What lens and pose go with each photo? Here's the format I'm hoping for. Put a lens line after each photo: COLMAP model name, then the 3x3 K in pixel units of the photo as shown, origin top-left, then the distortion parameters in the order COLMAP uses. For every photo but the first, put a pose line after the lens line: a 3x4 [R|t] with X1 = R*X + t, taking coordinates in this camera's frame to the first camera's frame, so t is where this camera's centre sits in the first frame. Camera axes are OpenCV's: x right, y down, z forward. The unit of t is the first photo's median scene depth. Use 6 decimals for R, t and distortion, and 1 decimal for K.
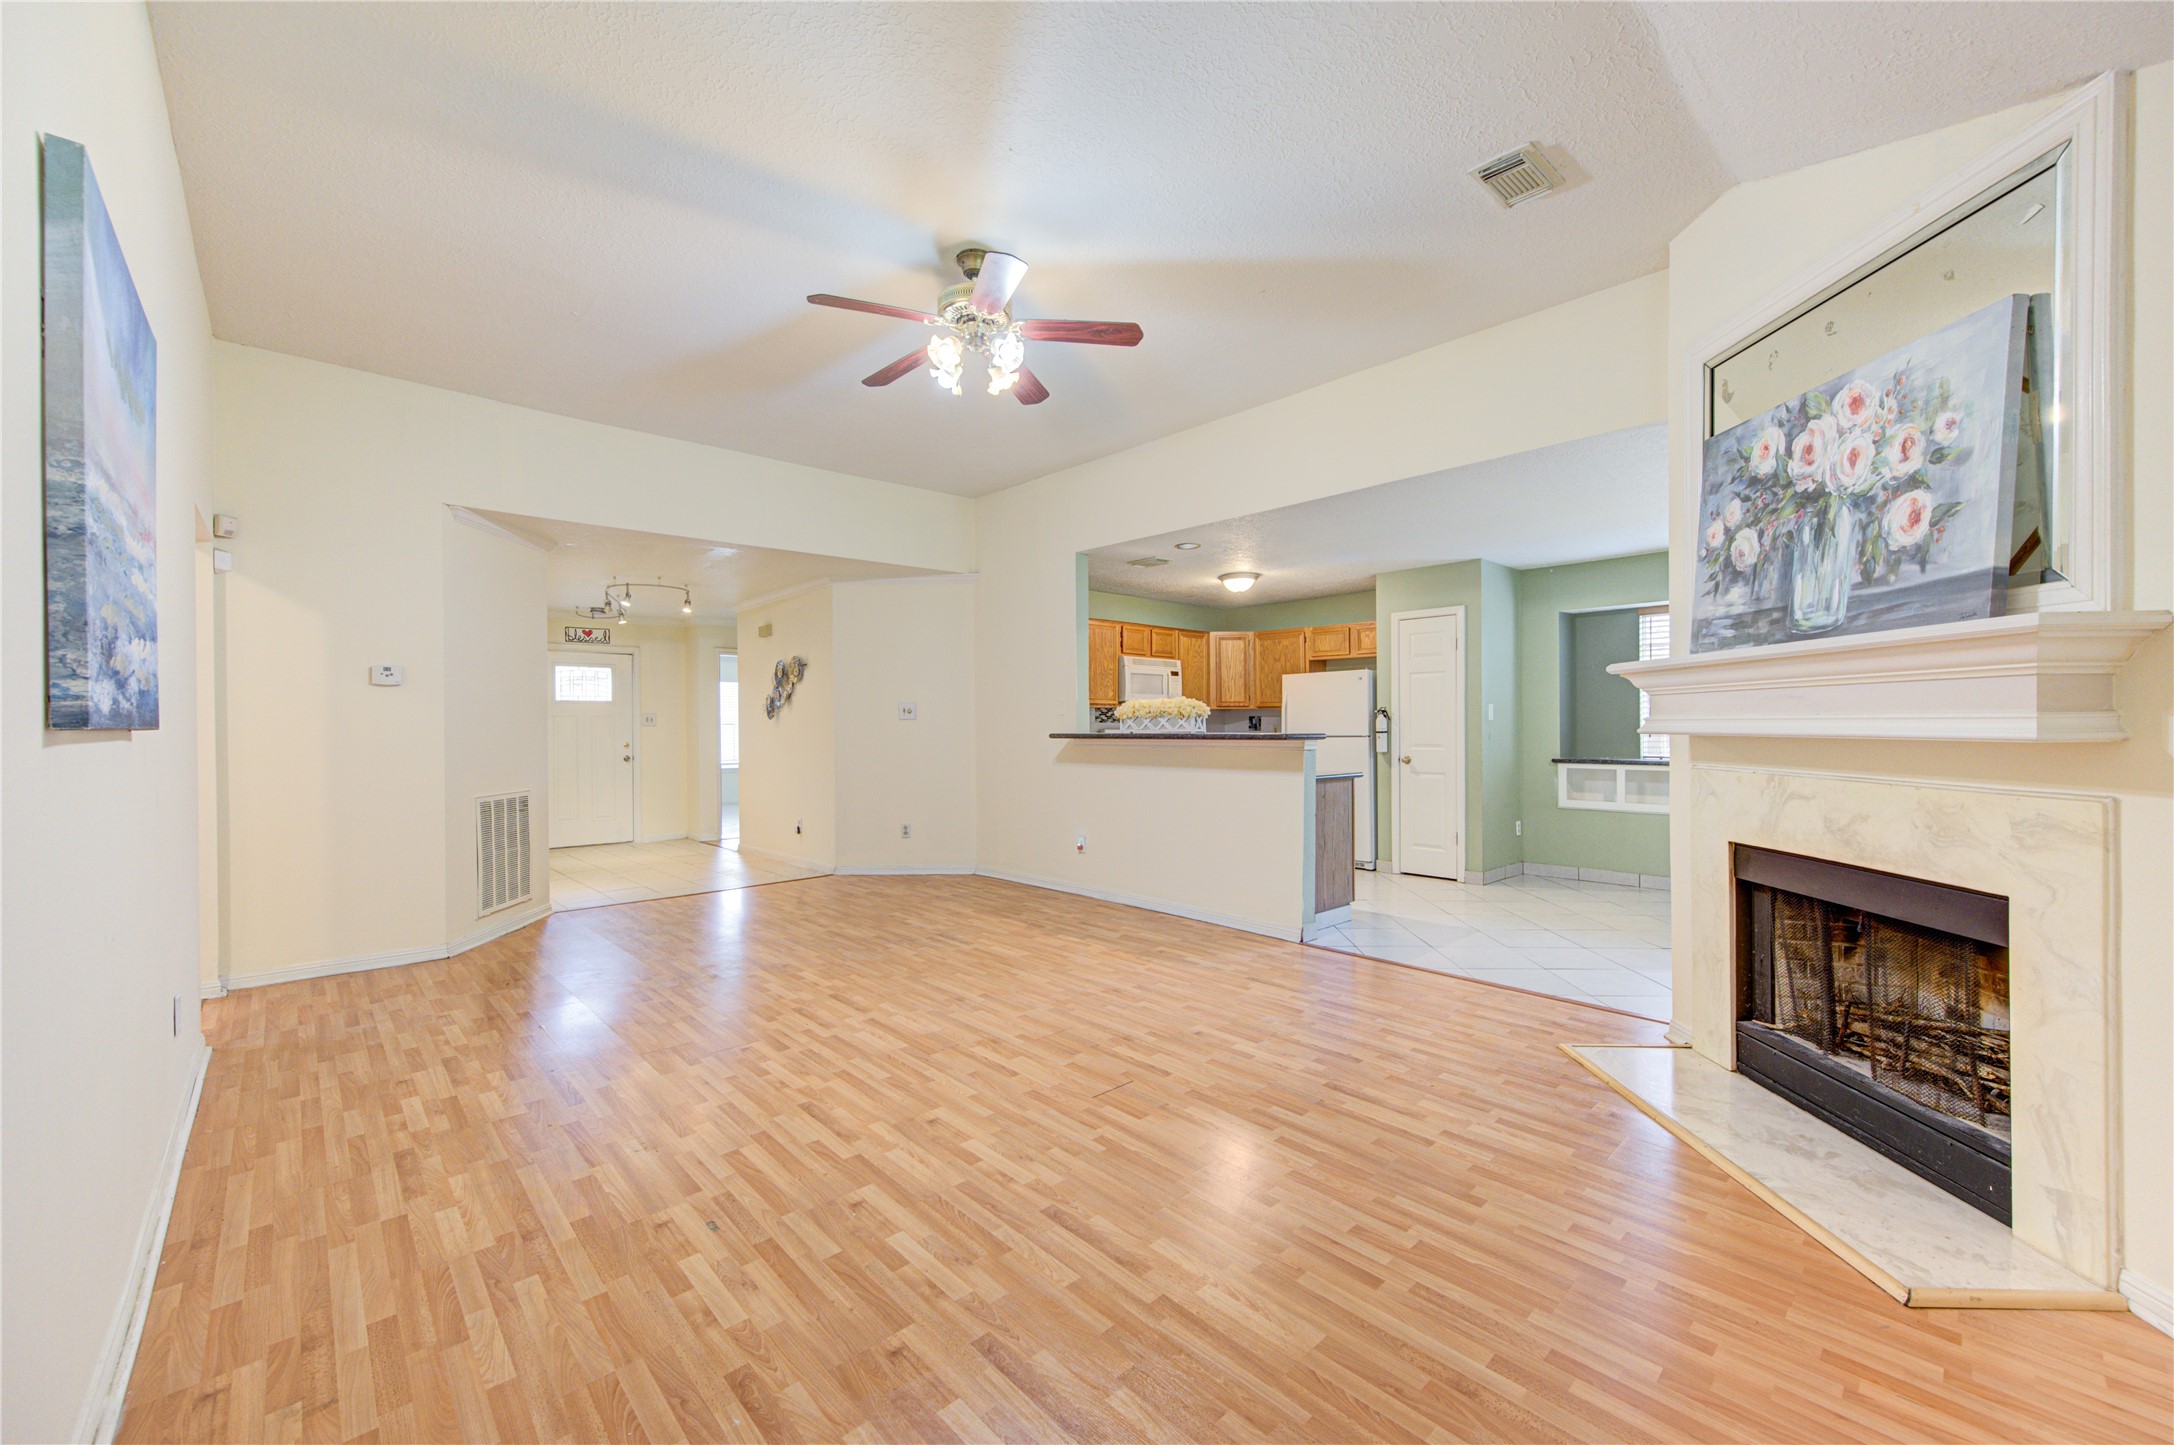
lens RADIAL K [[881.3, 0, 1127.1], [0, 881.3, 729.0], [0, 0, 1]] dist [0.002684, 0.000100]
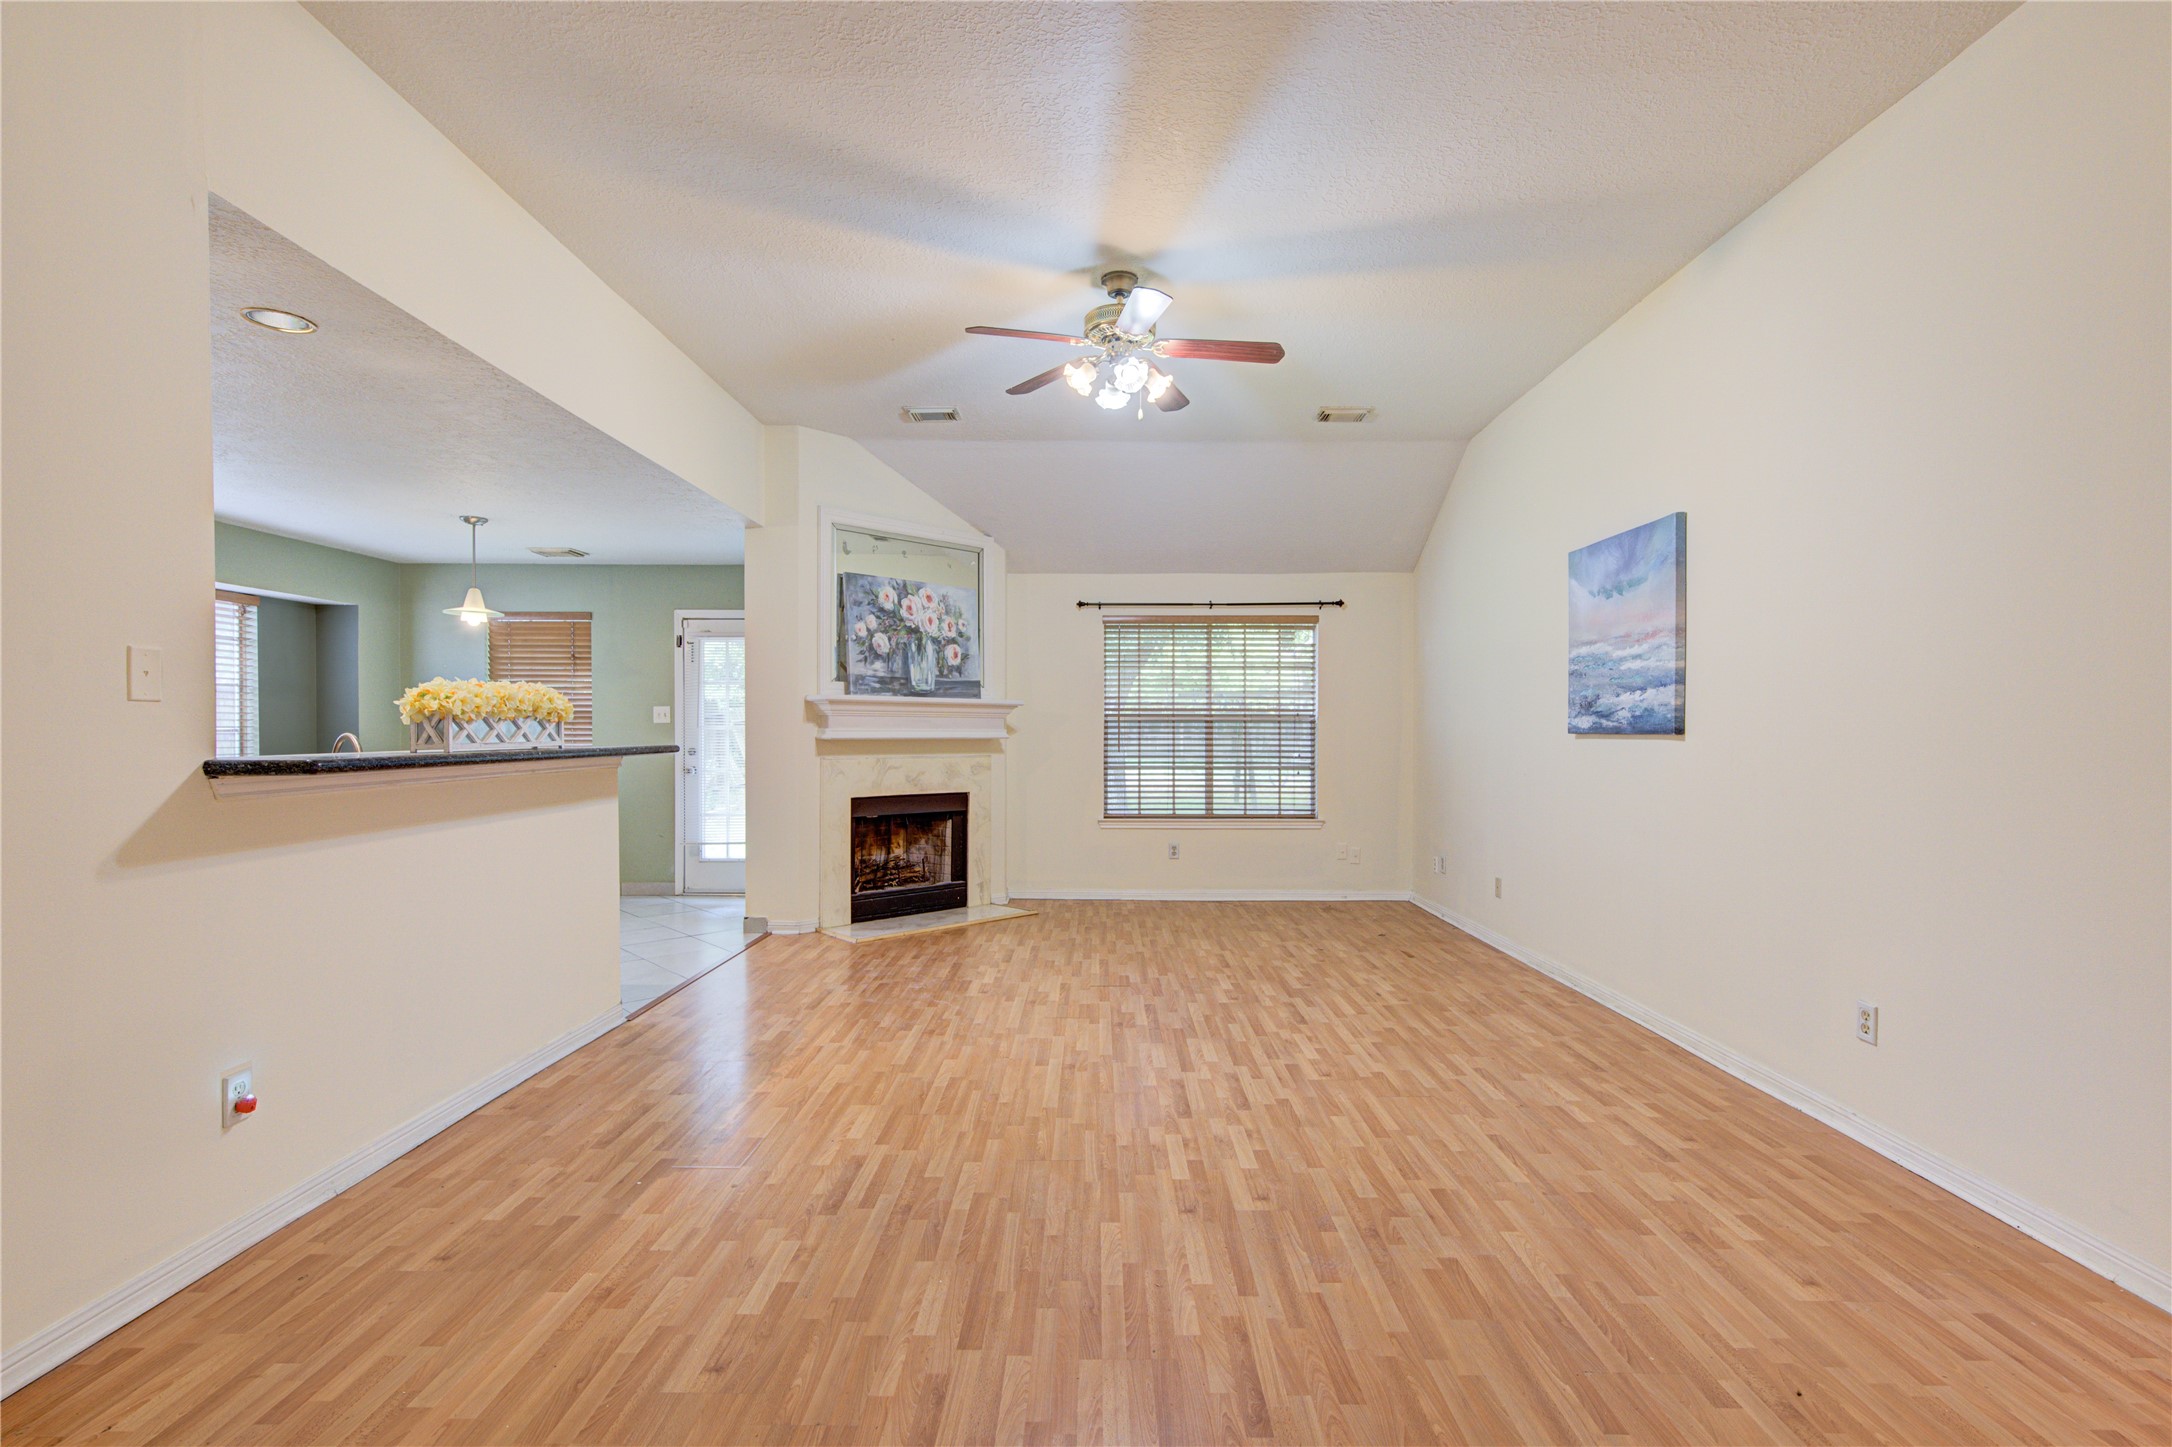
lens RADIAL K [[994.7, 0, 1061.1], [0, 994.7, 738.0], [0, 0, 1]] dist [0.019578, -0.008996]
pose [[-0.695733, -0.001165, 0.718299, -1.107887], [0.006111, 0.999953, 0.007541, -0.008796], [-0.718274, 0.009636, -0.695693, 2.148671]]
